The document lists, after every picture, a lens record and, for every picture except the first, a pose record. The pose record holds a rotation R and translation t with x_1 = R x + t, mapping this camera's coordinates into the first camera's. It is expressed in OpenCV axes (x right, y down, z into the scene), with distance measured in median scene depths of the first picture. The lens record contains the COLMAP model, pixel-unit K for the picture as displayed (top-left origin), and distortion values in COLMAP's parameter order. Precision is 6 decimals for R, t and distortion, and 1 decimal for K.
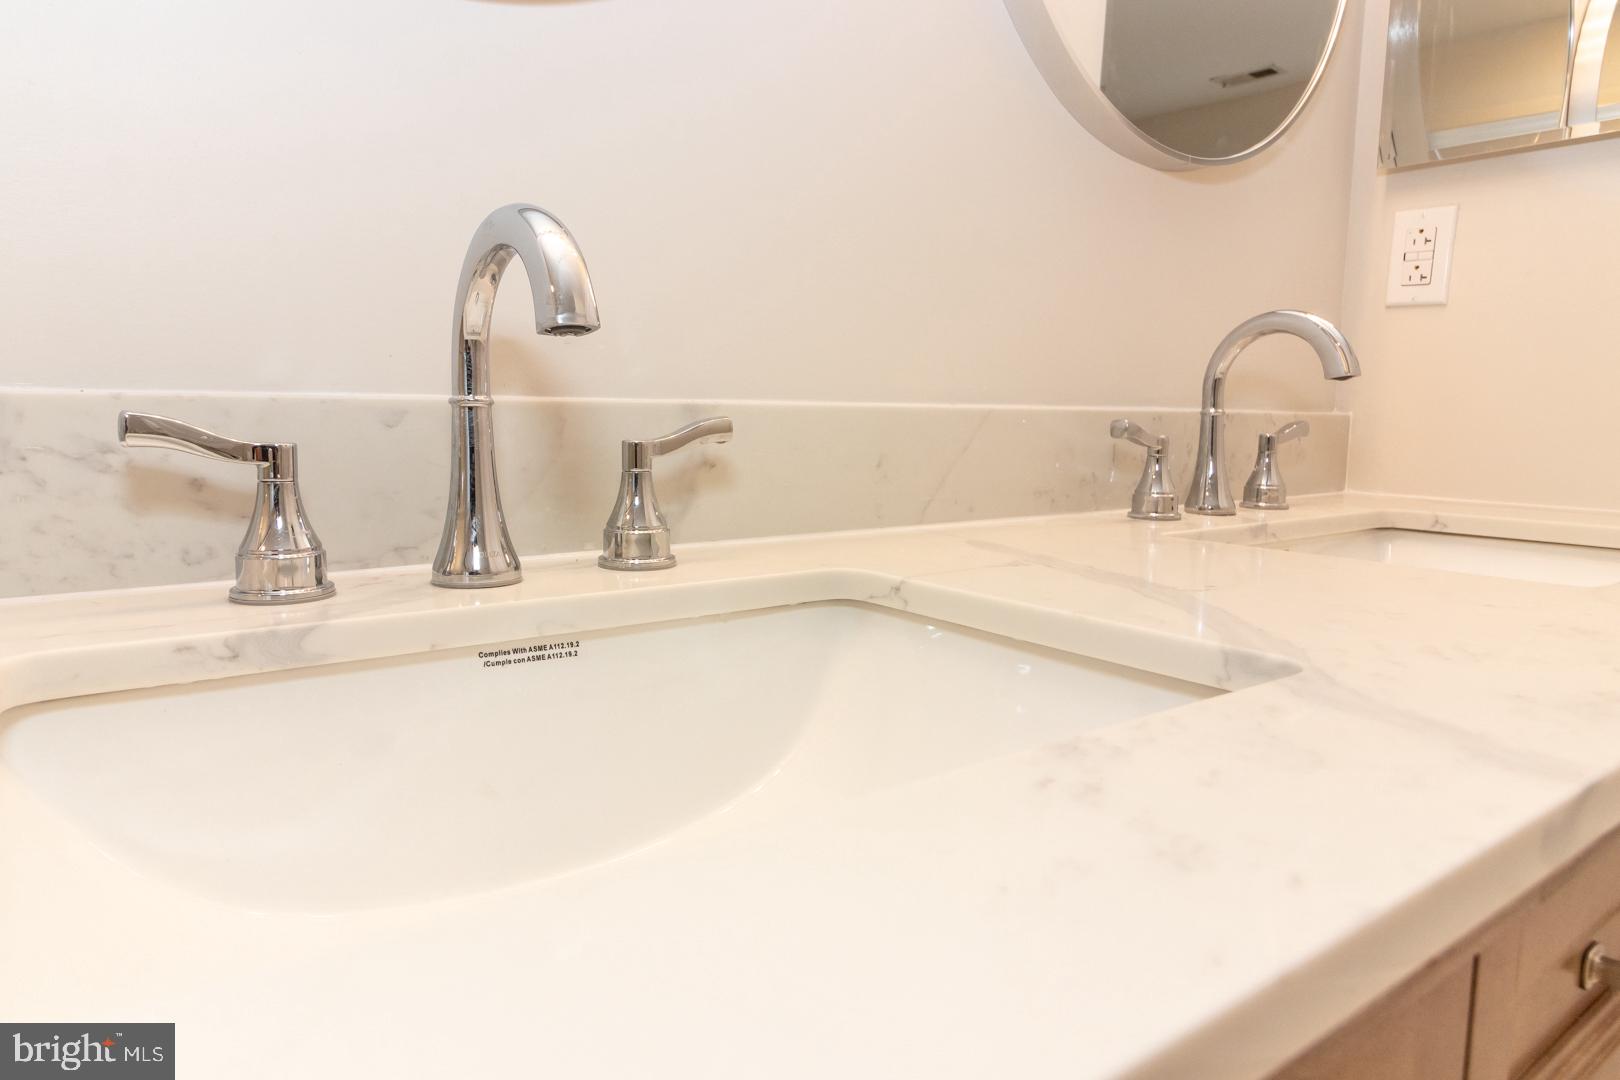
lens RADIAL K [[942.1, 0, 810.0], [0, 942.1, 540.0], [0, 0, 1]] dist [-0.001143, 0.001478]
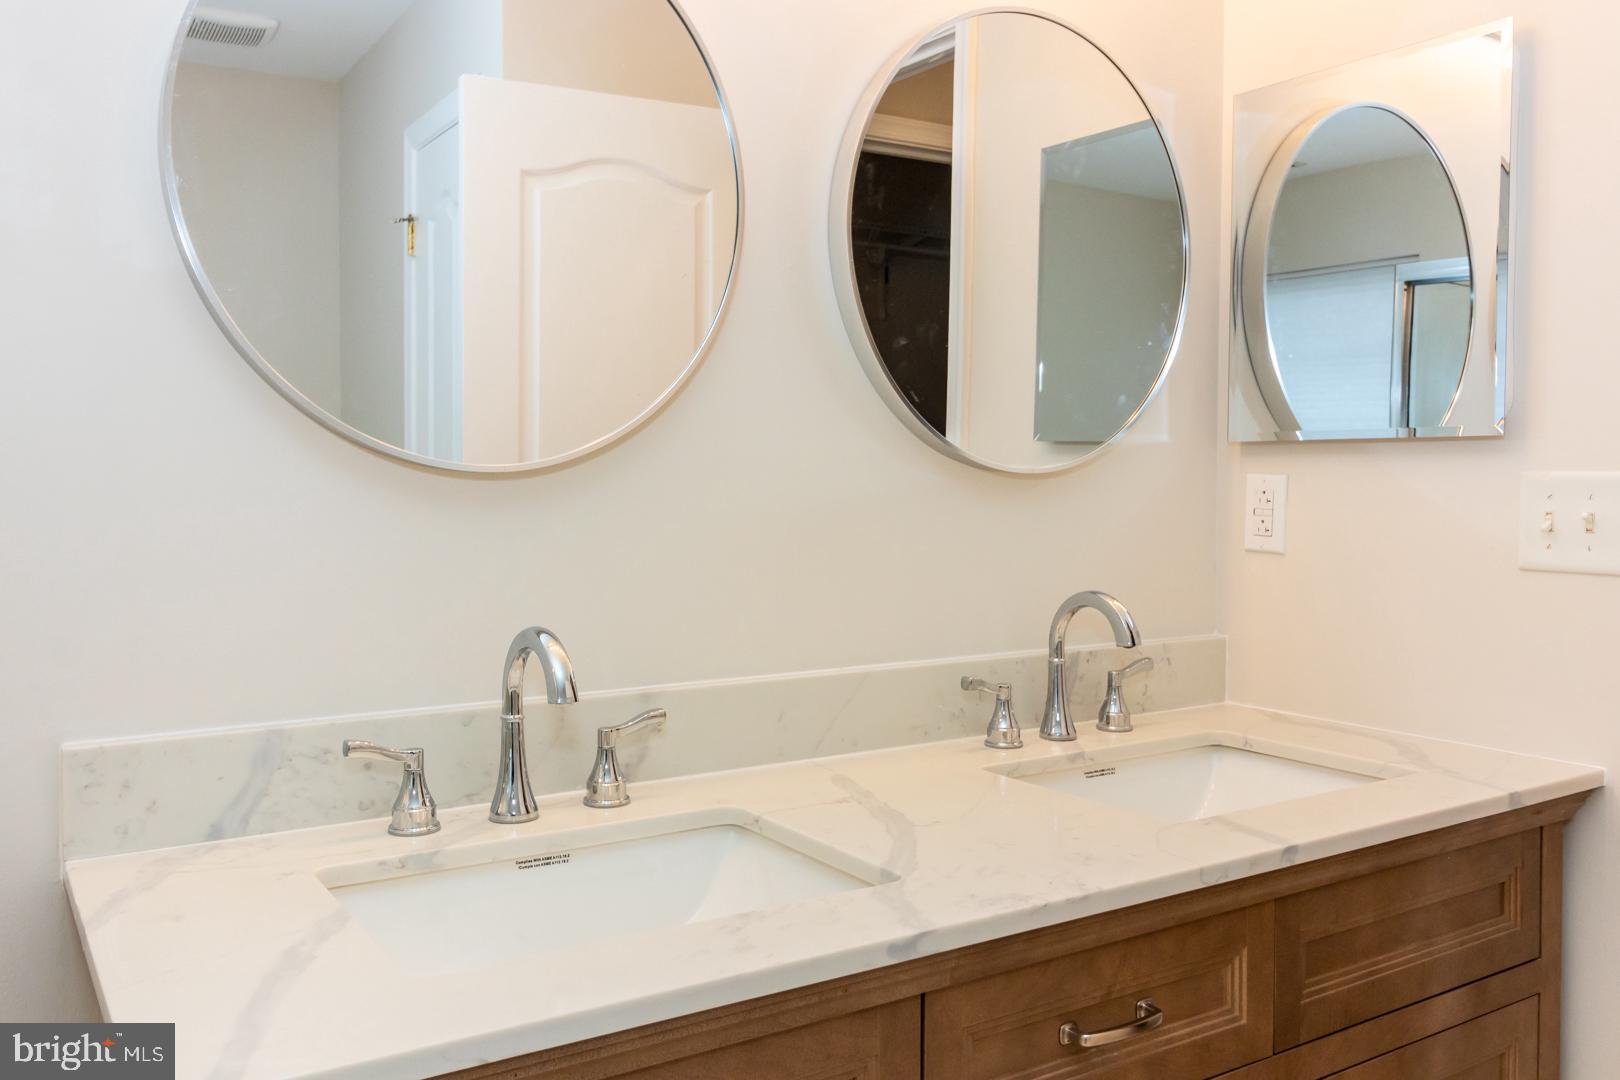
lens RADIAL K [[1350.2, 0, 810.0], [0, 1350.2, 540.0], [0, 0, 1]] dist [0.001447, -0.000445]
pose [[0.994879, -0.013717, -0.100137, 0.436334], [0.007832, 0.998231, -0.058929, -0.306013], [0.100768, 0.057843, 0.993227, -1.414124]]
